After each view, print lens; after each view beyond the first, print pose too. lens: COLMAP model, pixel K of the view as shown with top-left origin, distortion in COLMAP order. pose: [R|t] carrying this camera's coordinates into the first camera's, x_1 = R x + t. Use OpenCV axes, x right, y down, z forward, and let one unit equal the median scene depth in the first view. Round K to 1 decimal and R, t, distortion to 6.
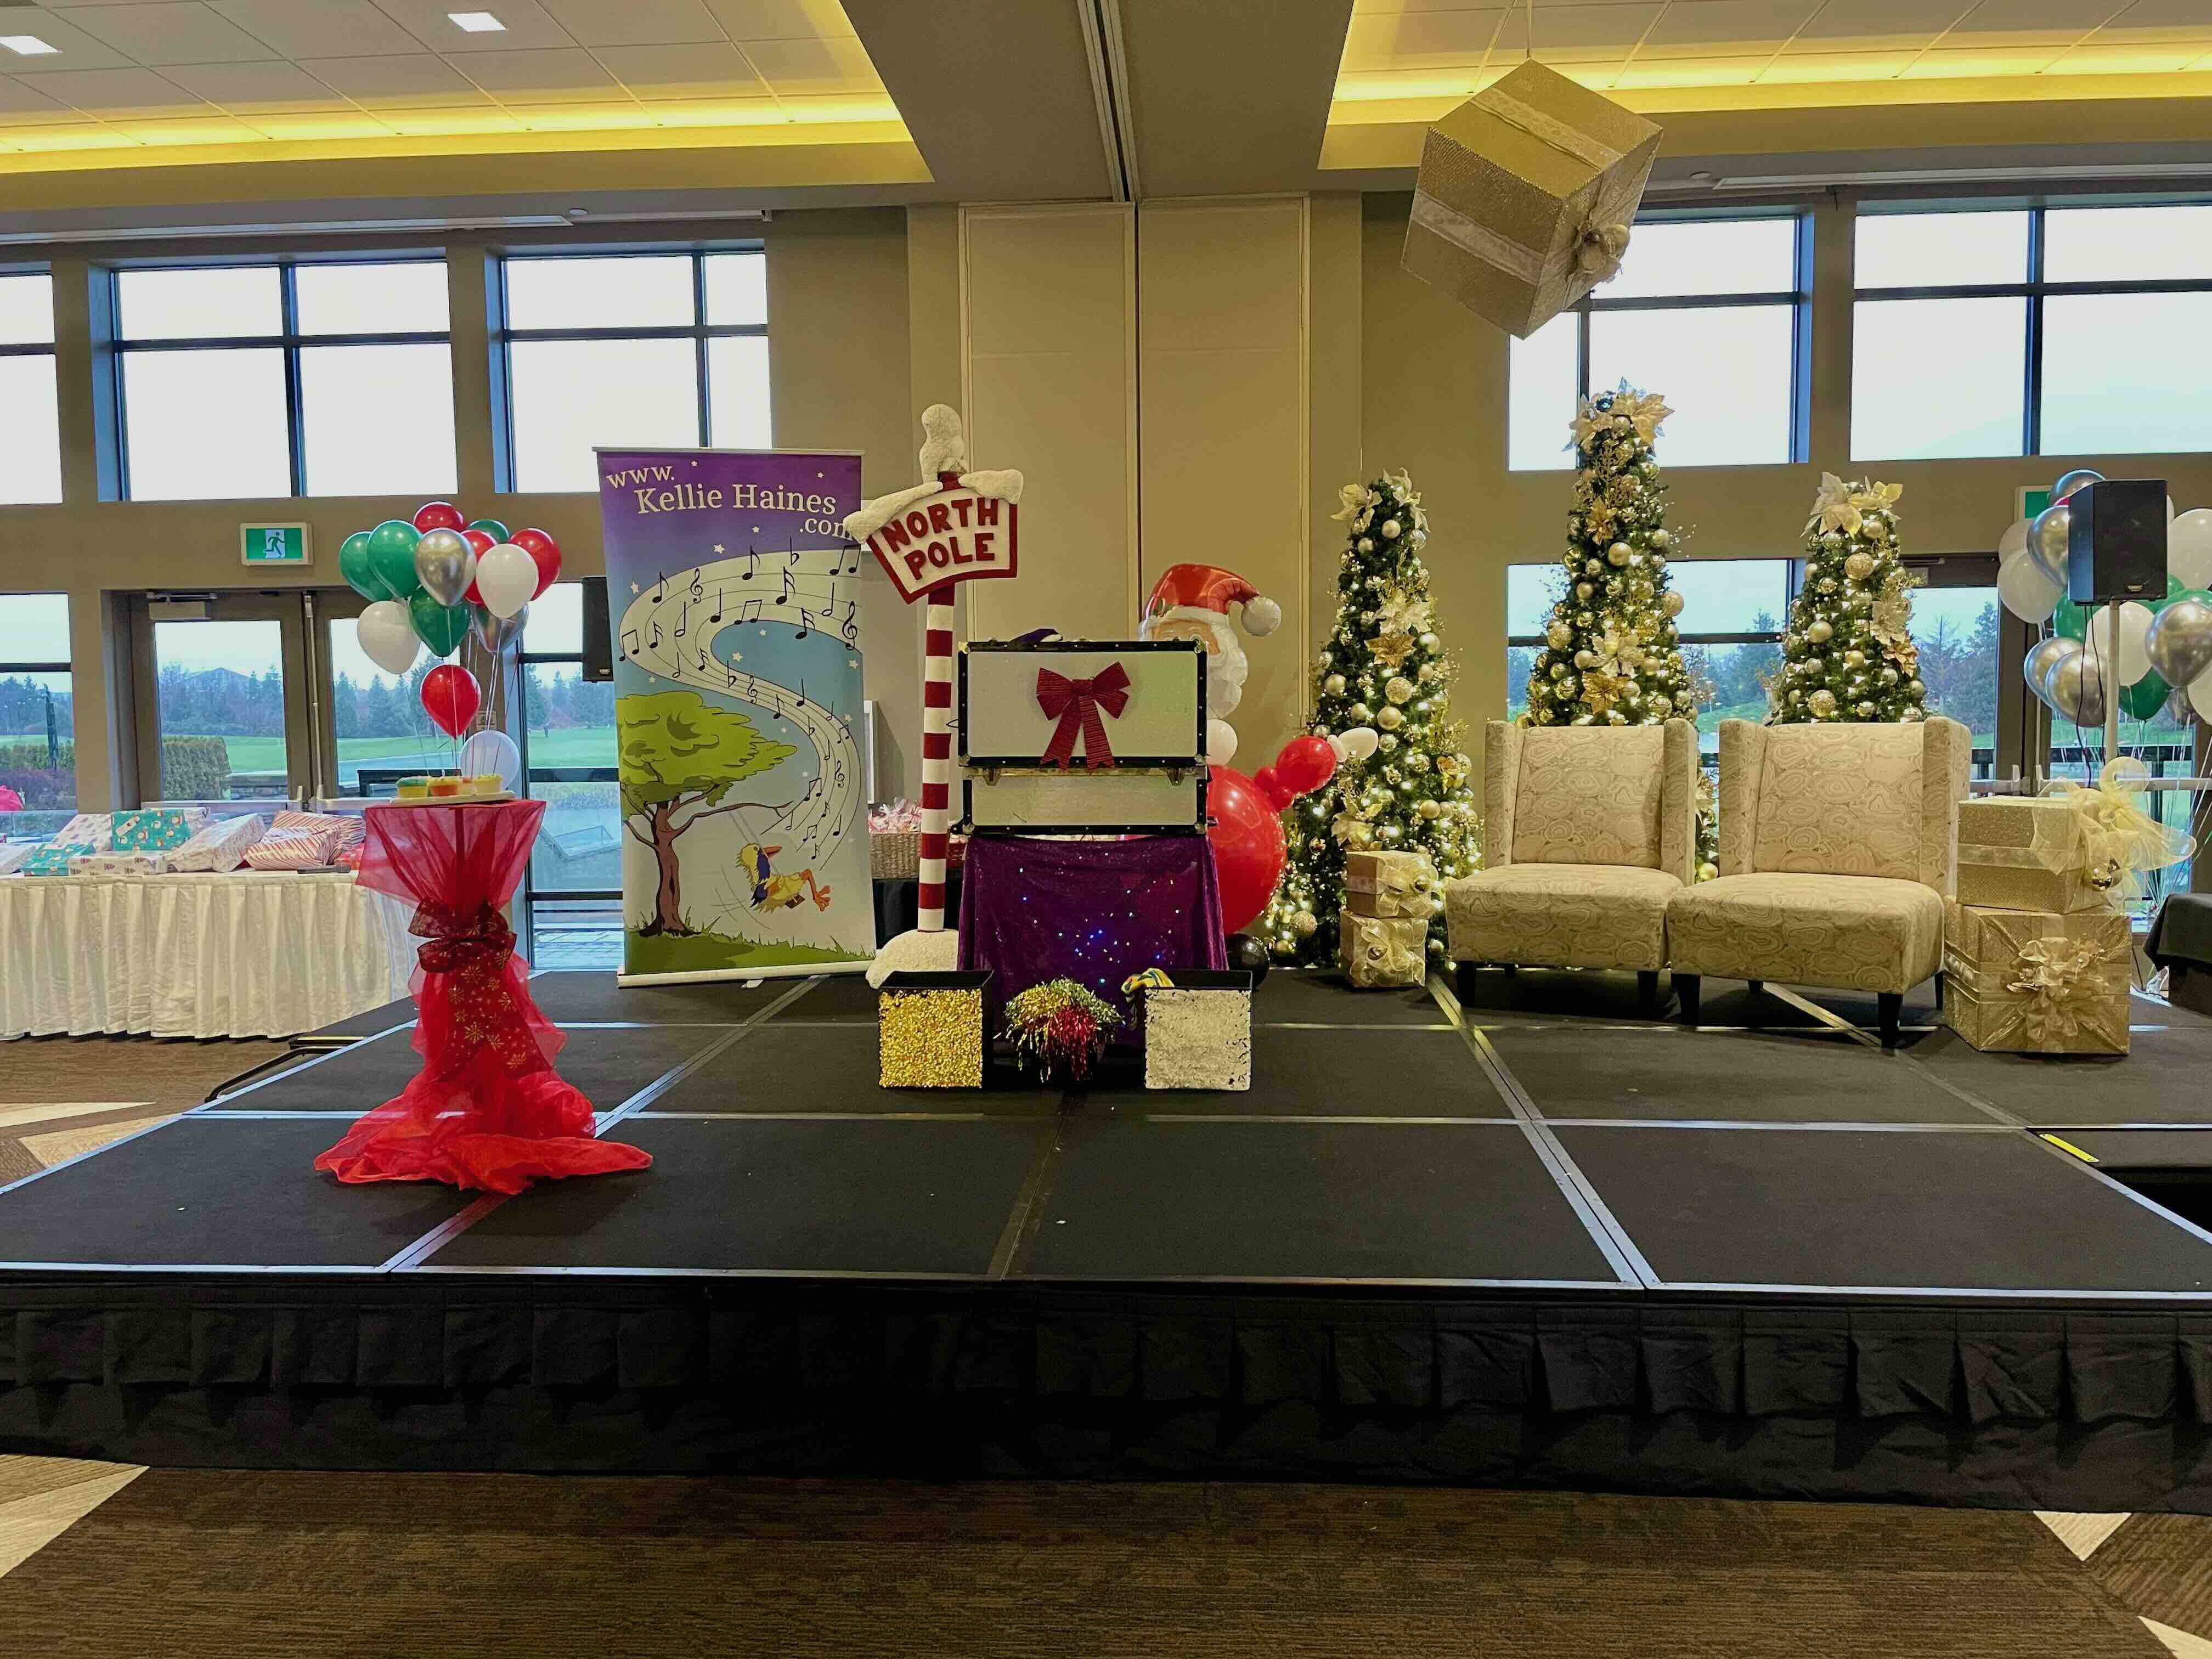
lens RADIAL K [[1698.8, 0, 1106.0], [0, 1698.8, 829.5], [0, 0, 1]] dist [0.034598, -0.199150]
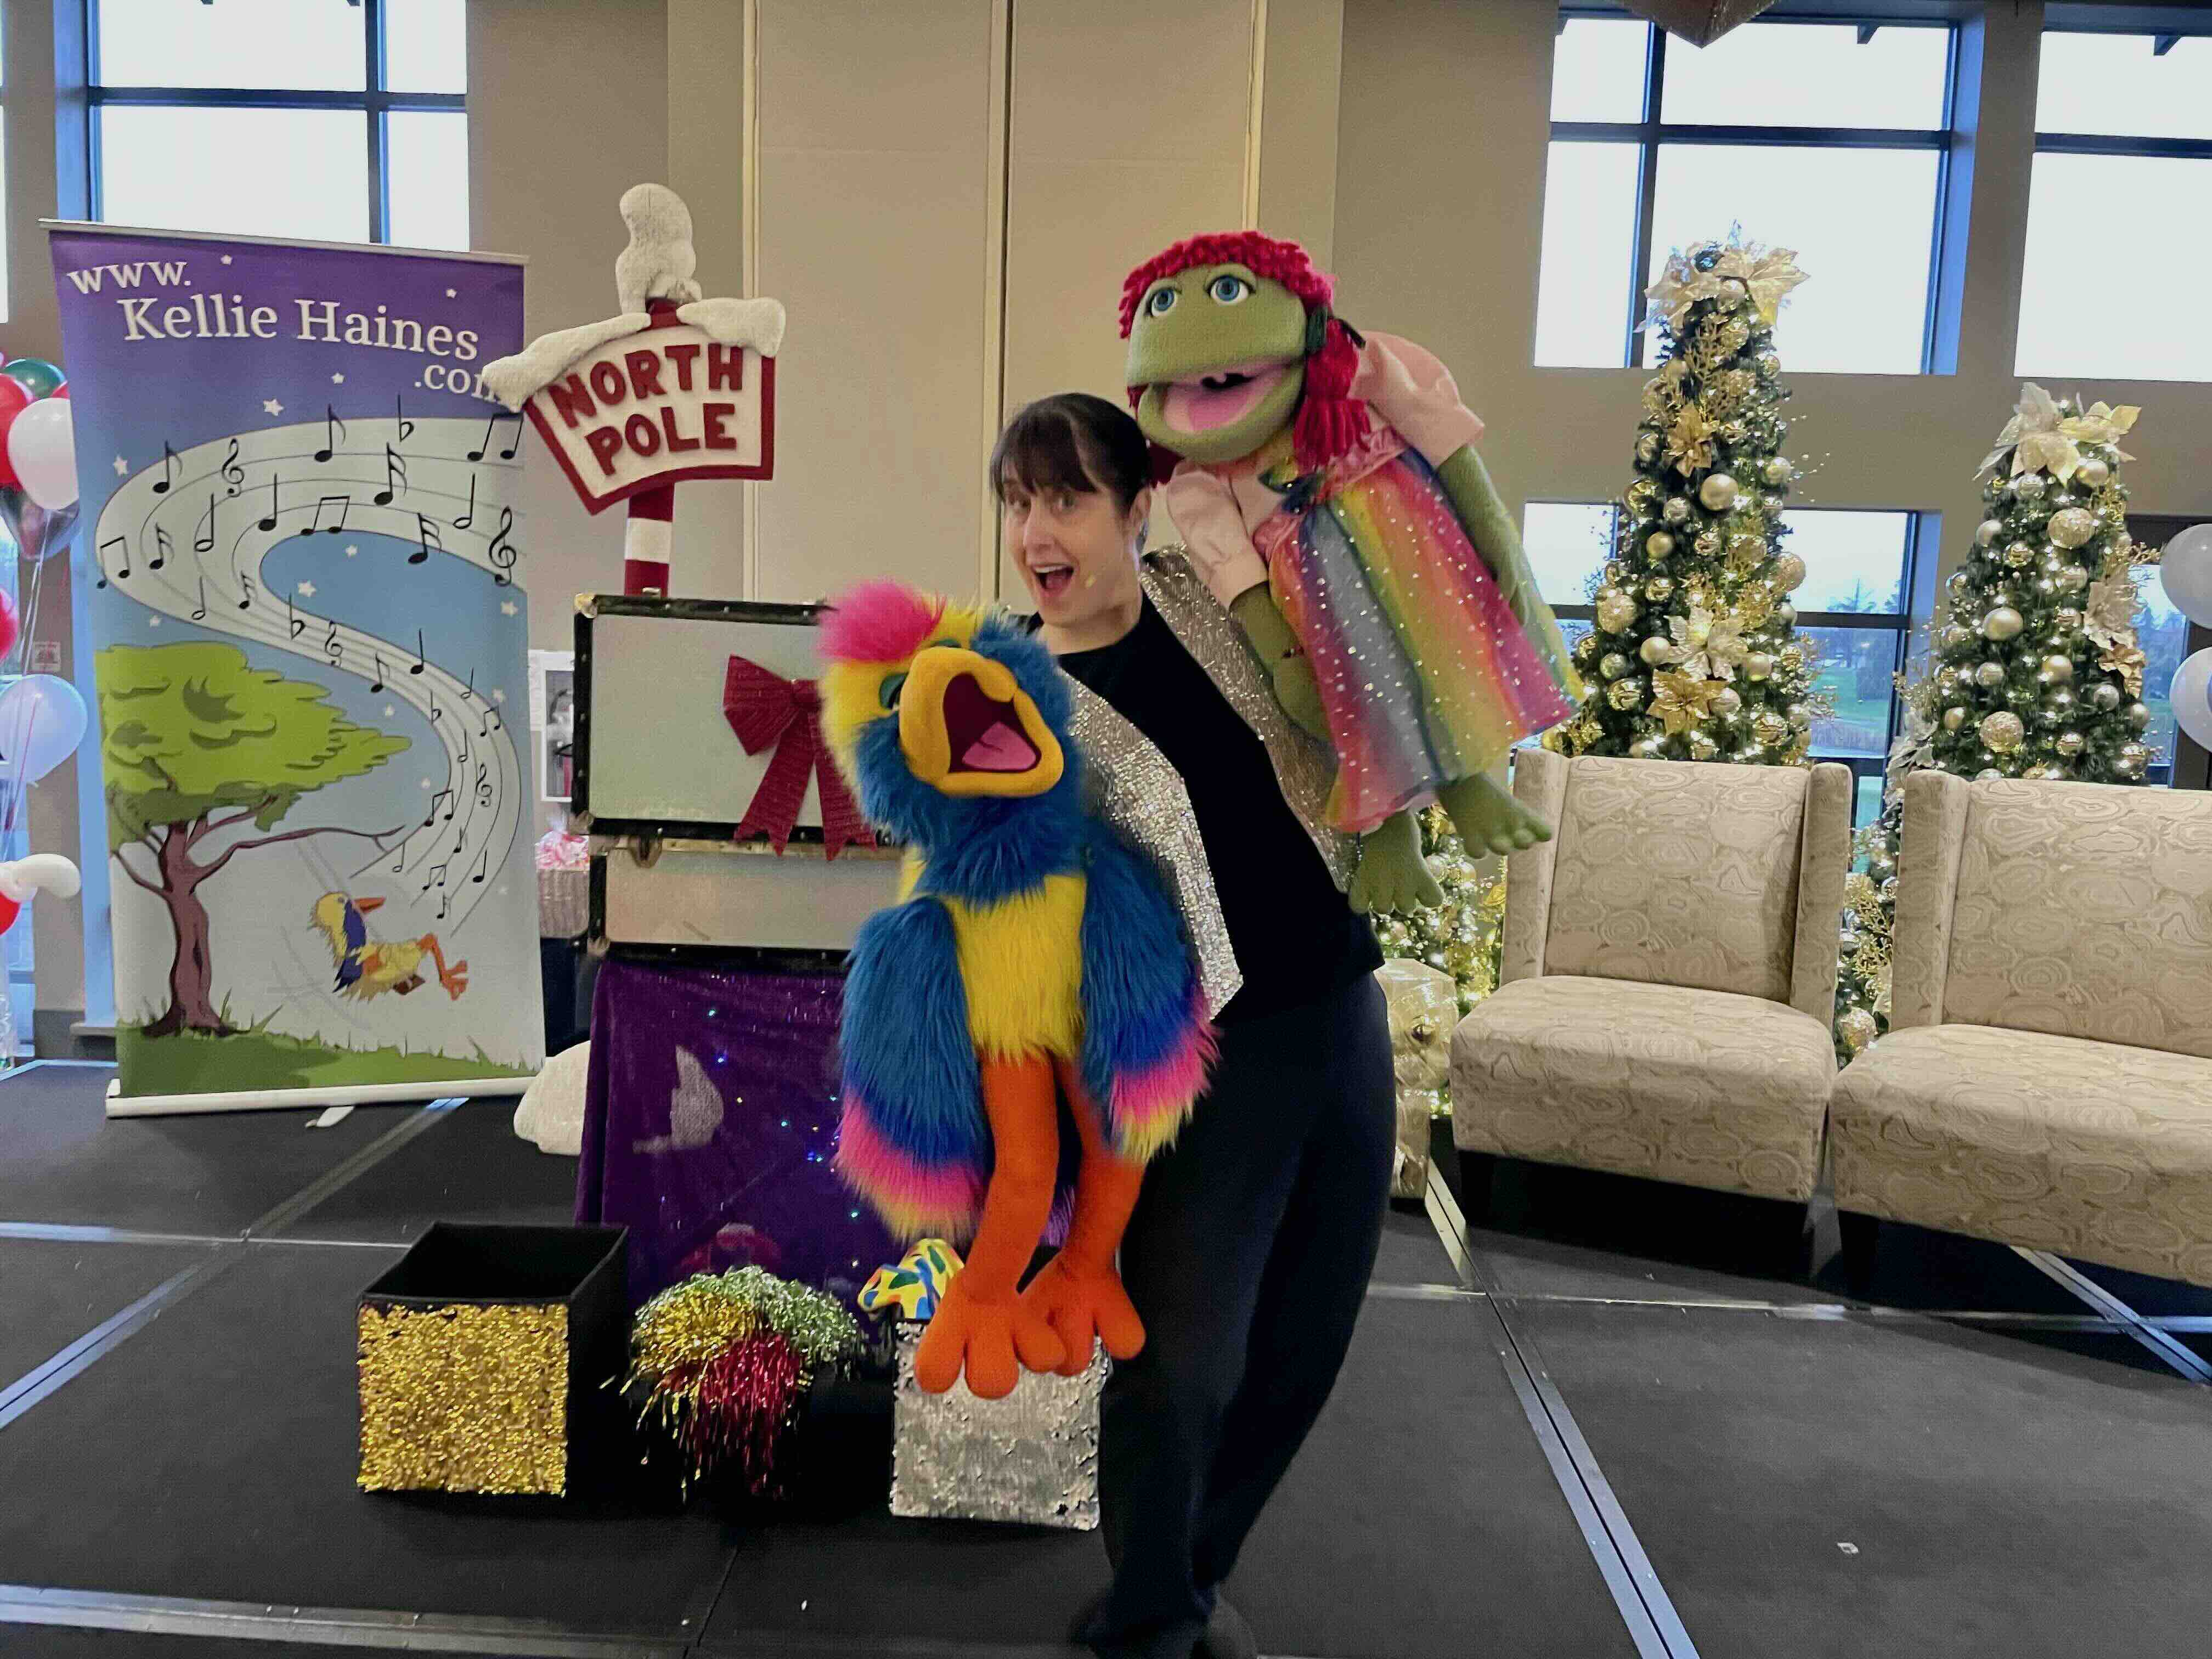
lens RADIAL K [[1667.2, 0, 1106.0], [0, 1667.2, 829.5], [0, 0, 1]] dist [0.037406, -0.089626]
pose [[0.997752, 0.038822, 0.054619, 0.038339], [-0.041325, 0.998110, 0.045477, -0.054565], [-0.052751, -0.047632, 0.997471, 0.384113]]
